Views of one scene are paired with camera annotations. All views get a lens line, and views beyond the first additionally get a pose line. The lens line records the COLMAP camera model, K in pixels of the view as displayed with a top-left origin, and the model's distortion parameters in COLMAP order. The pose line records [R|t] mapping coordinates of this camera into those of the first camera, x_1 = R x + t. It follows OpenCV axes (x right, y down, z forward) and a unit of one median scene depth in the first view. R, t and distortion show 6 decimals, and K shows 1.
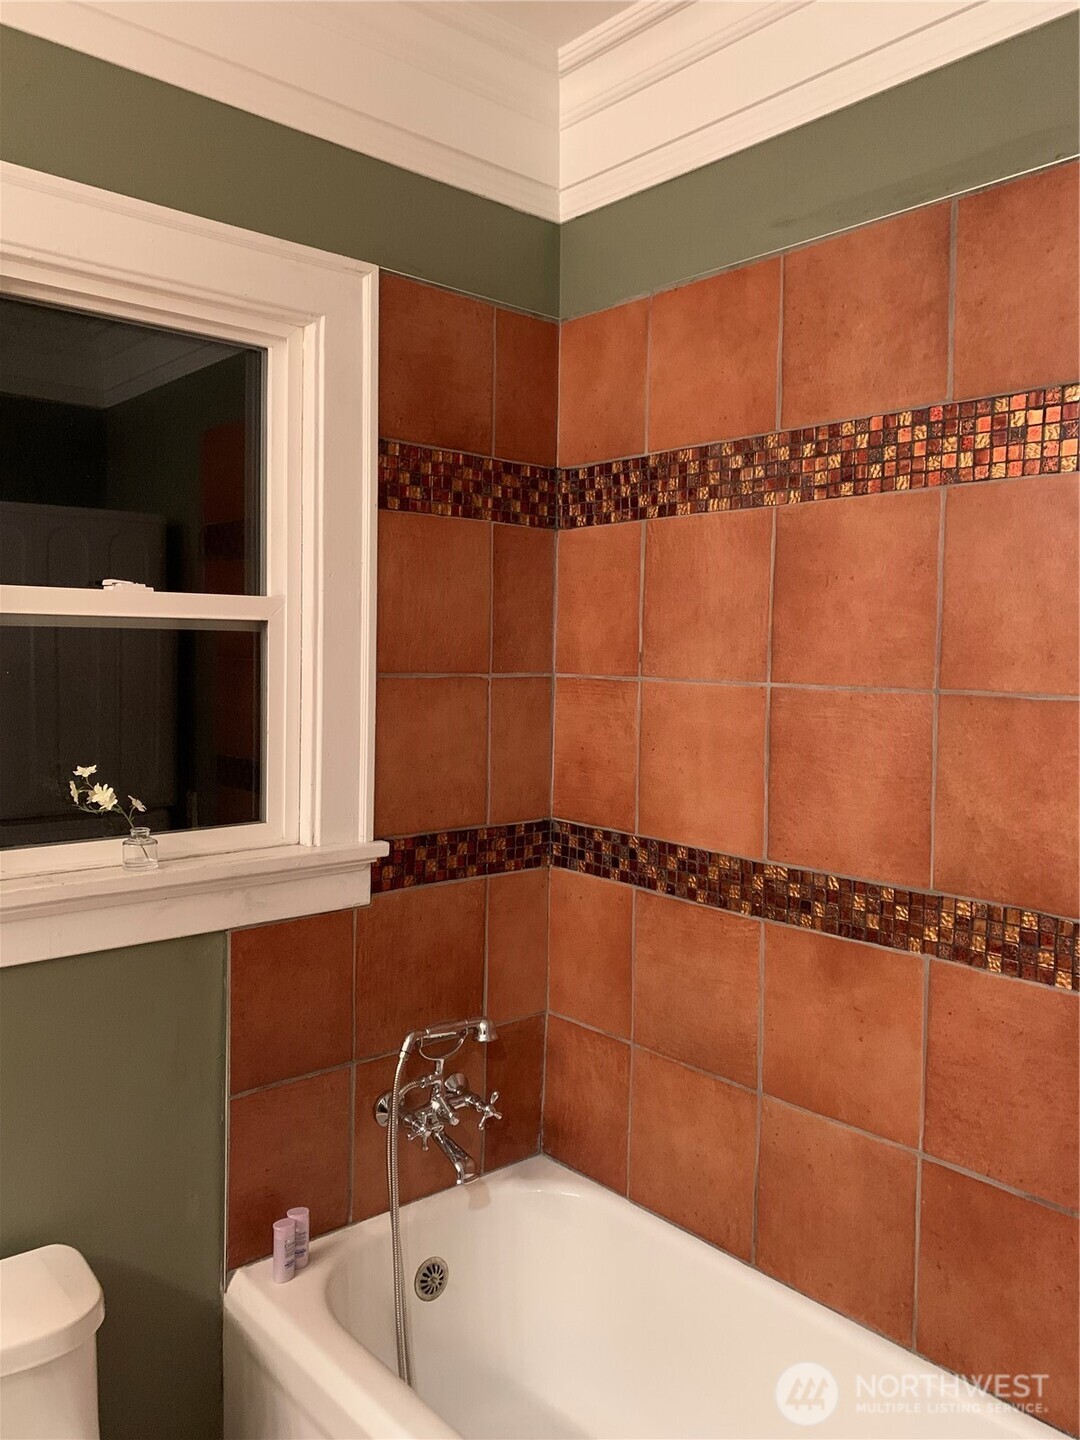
lens RADIAL K [[1092.2, 0, 539.8], [0, 1092.2, 712.4], [0, 0, 1]] dist [0.001343, -0.010711]
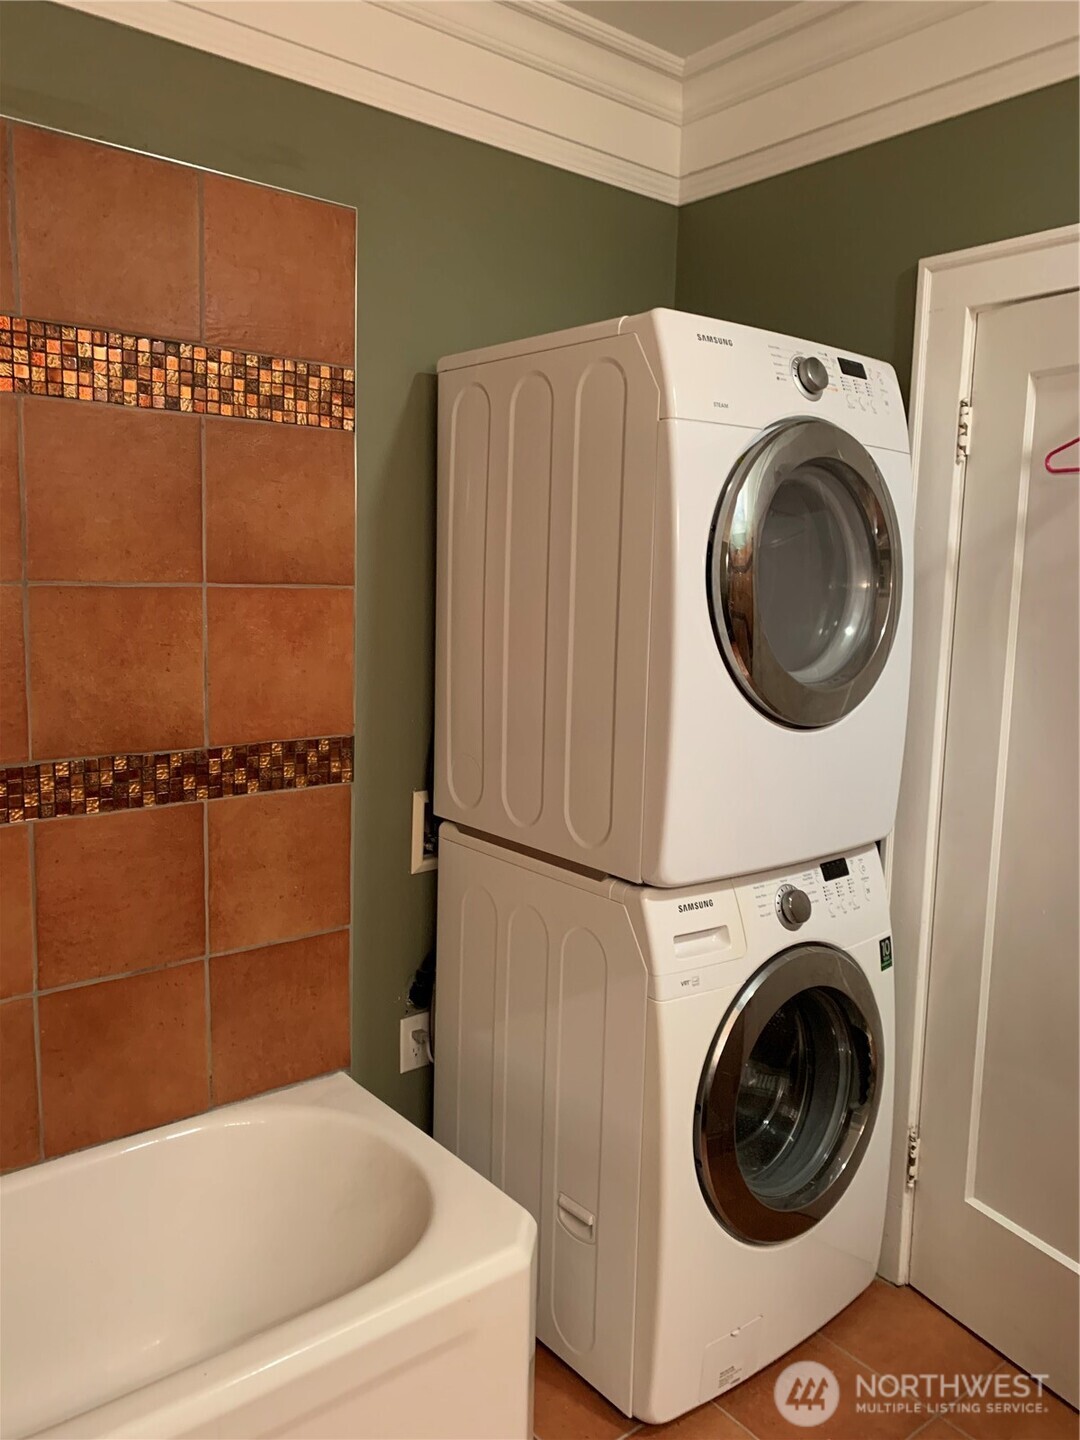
lens RADIAL K [[1092.2, 0, 538.9], [0, 1092.2, 721.4], [0, 0, 1]] dist [0.001343, -0.010711]
pose [[0.038404, -0.156058, 0.987001, -0.761970], [0.030759, 0.987446, 0.154931, -0.037584], [-0.998789, 0.024409, 0.042722, 0.453512]]
